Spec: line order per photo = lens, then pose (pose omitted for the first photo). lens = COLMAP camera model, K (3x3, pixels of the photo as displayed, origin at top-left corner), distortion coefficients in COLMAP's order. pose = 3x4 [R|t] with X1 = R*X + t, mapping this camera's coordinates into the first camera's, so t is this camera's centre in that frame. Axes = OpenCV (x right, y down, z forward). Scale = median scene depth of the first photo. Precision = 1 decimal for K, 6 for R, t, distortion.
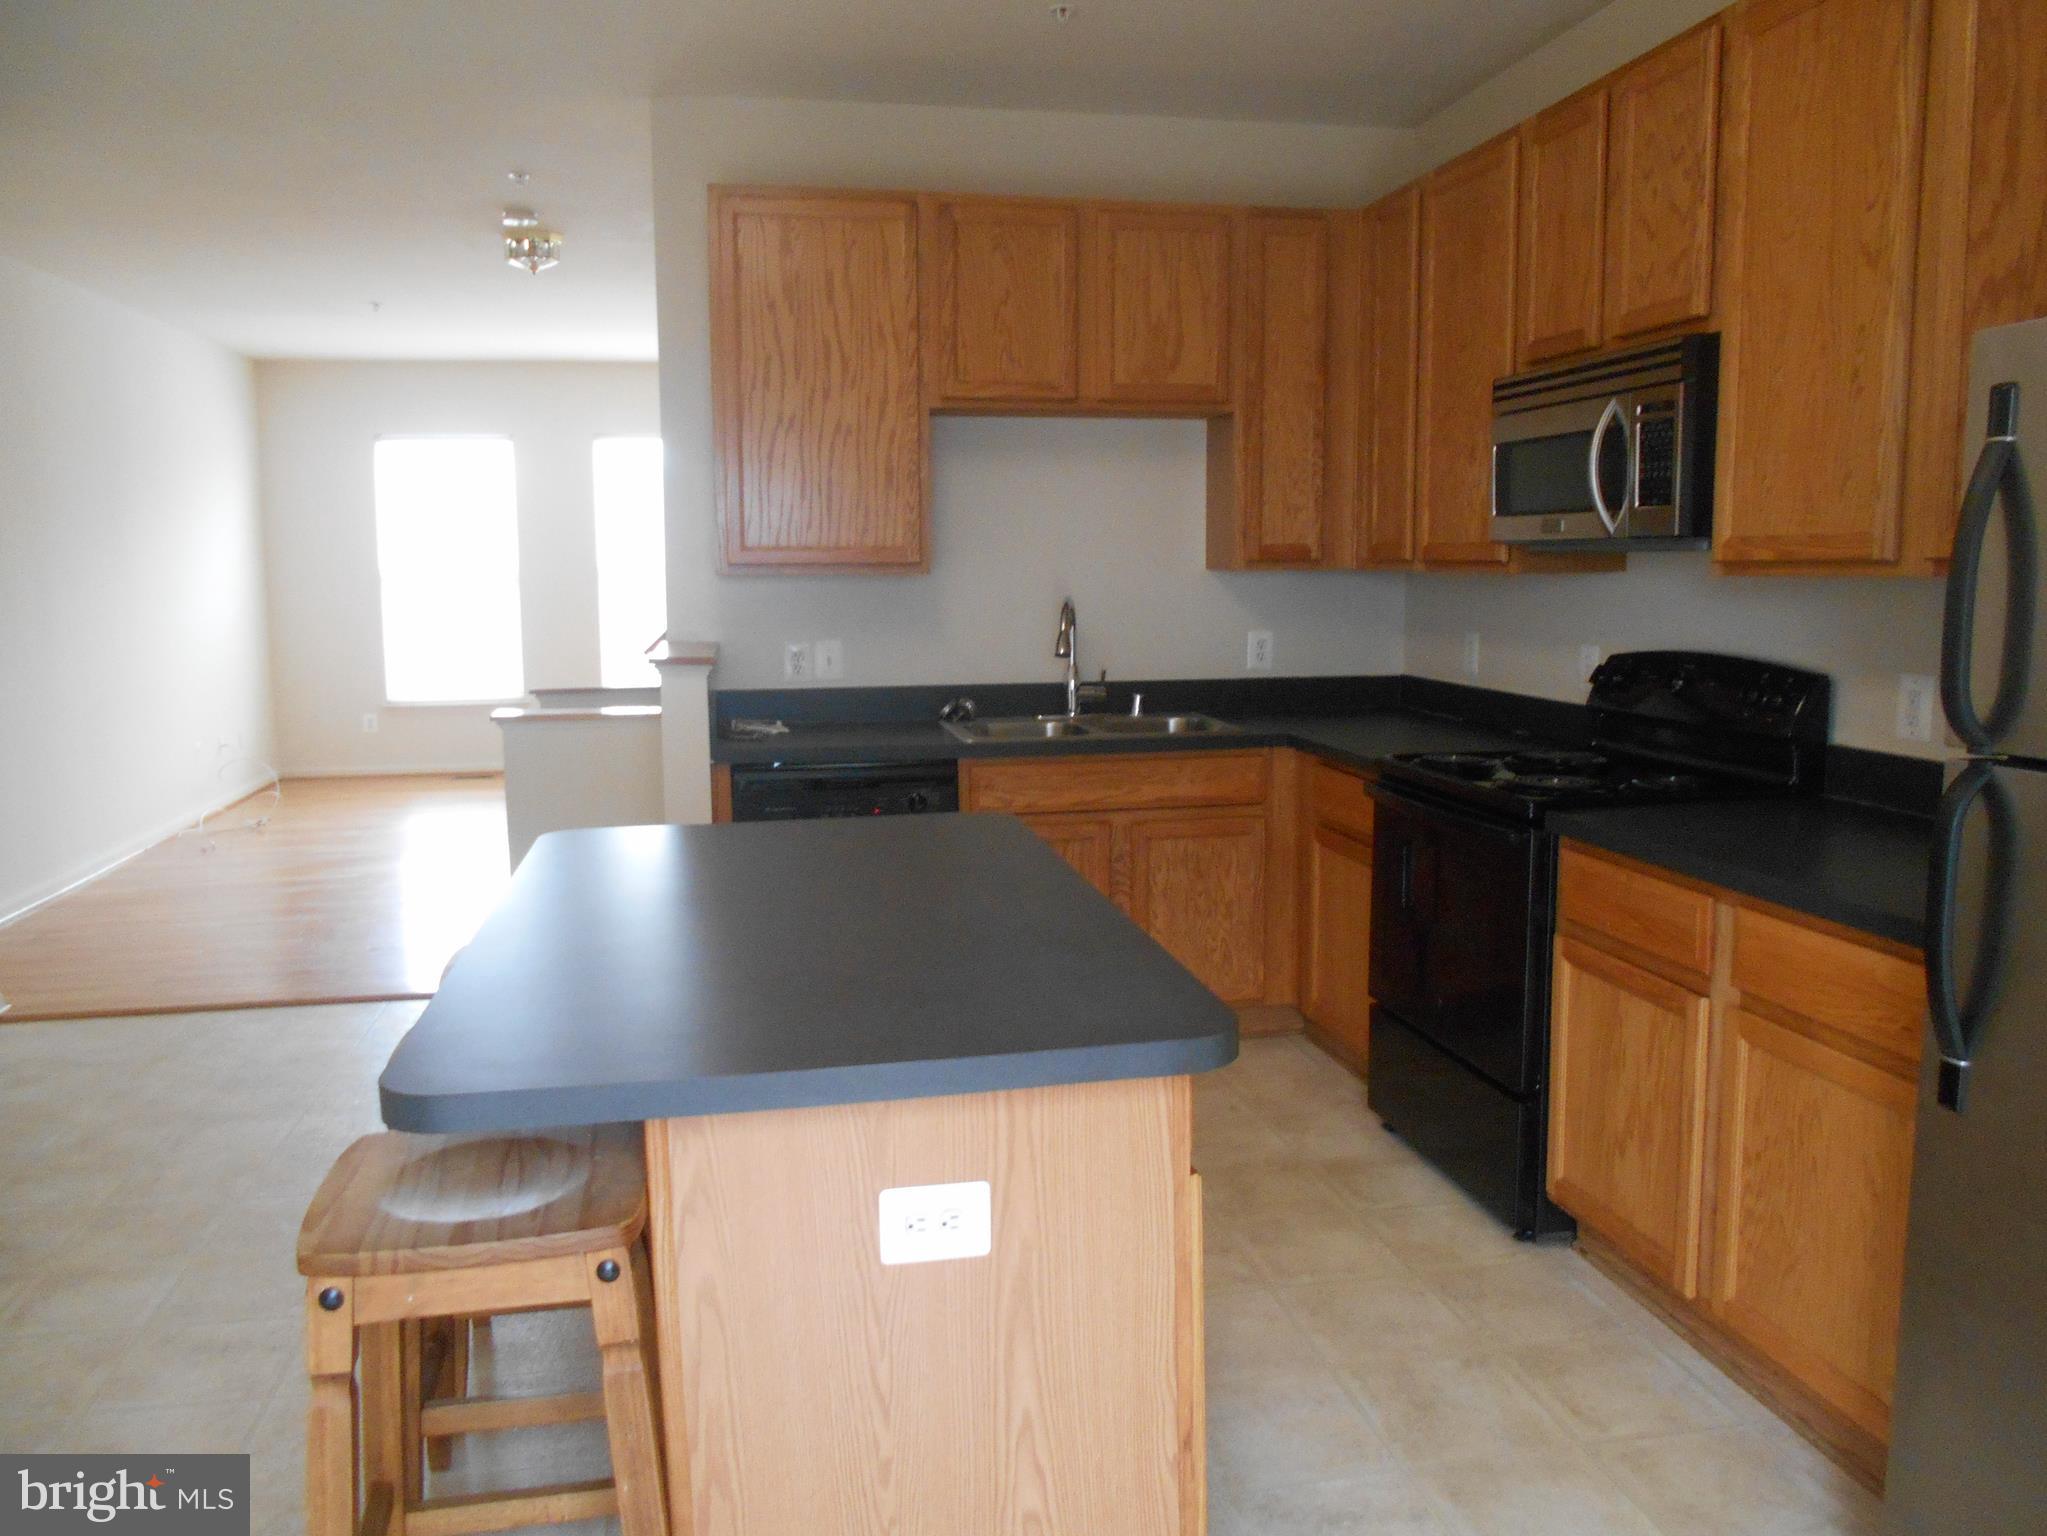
lens RADIAL K [[1576.0, 0, 1023.5], [0, 1576.0, 768.0], [0, 0, 1]] dist [-0.002867, -0.001938]
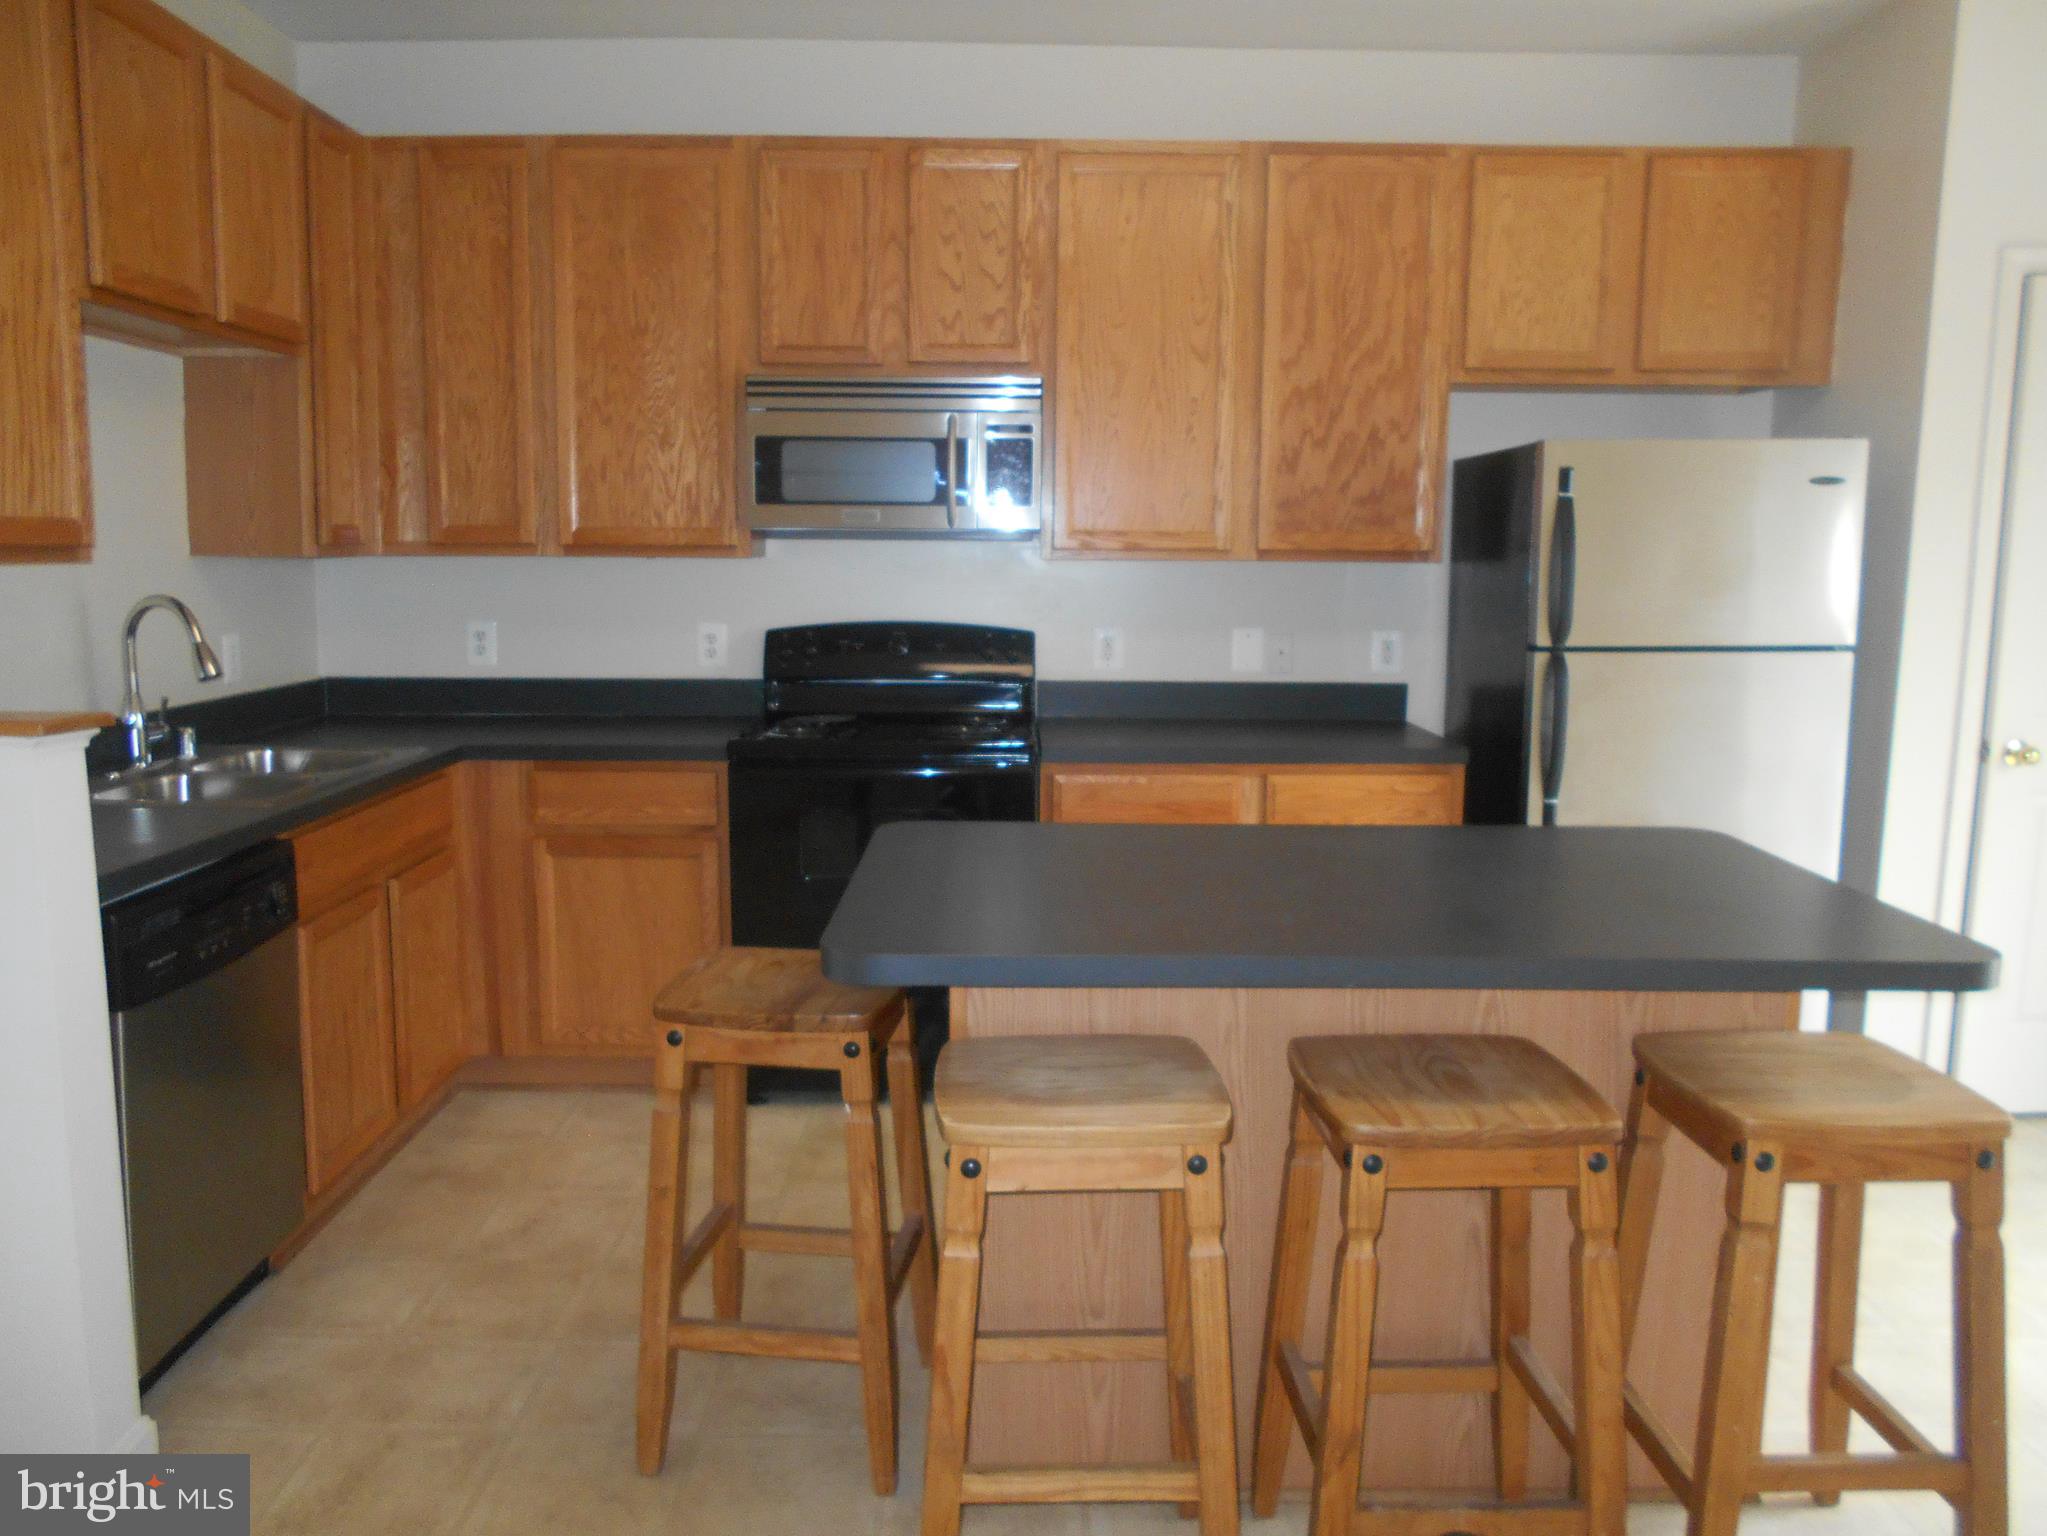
lens RADIAL K [[1546.9, 0, 1023.5], [0, 1546.9, 768.0], [0, 0, 1]] dist [-0.090976, -0.001624]
pose [[0.177707, -0.133111, 0.975039, -0.846828], [0.114776, 0.986851, 0.113805, -0.095442], [-0.977367, 0.091688, 0.190648, 0.762132]]
